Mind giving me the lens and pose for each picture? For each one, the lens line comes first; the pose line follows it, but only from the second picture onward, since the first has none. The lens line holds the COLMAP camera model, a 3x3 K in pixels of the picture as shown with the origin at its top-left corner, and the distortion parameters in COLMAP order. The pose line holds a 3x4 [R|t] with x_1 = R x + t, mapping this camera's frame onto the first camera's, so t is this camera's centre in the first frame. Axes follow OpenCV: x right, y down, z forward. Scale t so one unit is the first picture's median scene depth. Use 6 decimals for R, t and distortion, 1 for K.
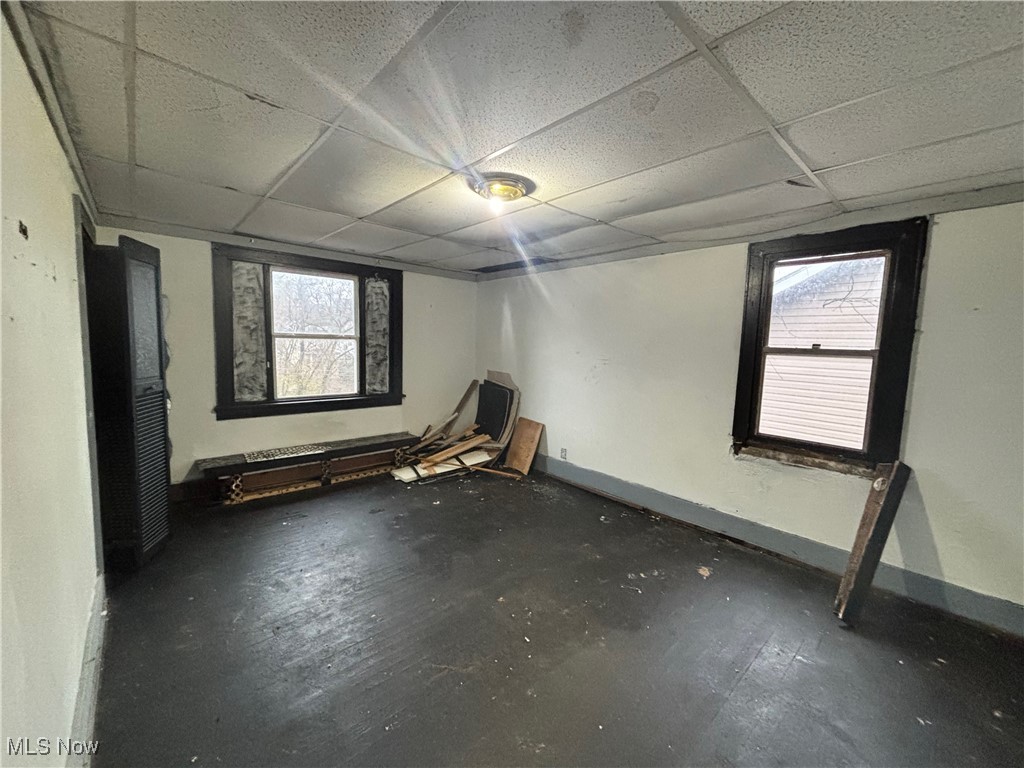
lens RADIAL K [[412.3, 0, 511.3], [0, 412.3, 381.1], [0, 0, 1]] dist [0.003716, 0.000214]
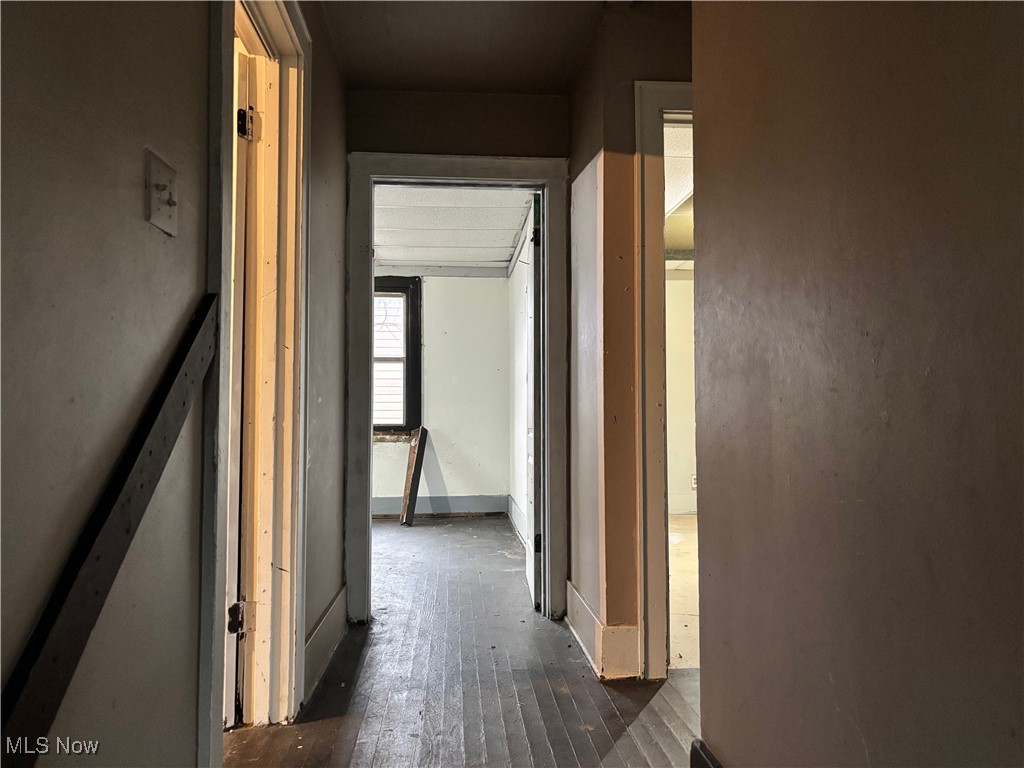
lens RADIAL K [[765.7, 0, 512.2], [0, 765.7, 384.6], [0, 0, 1]] dist [0.013469, -0.002251]
pose [[0.617228, 0.006685, 0.786756, -1.125449], [0.099312, 0.991304, -0.086335, 0.316042], [-0.780492, 0.131423, 0.611196, -1.054166]]
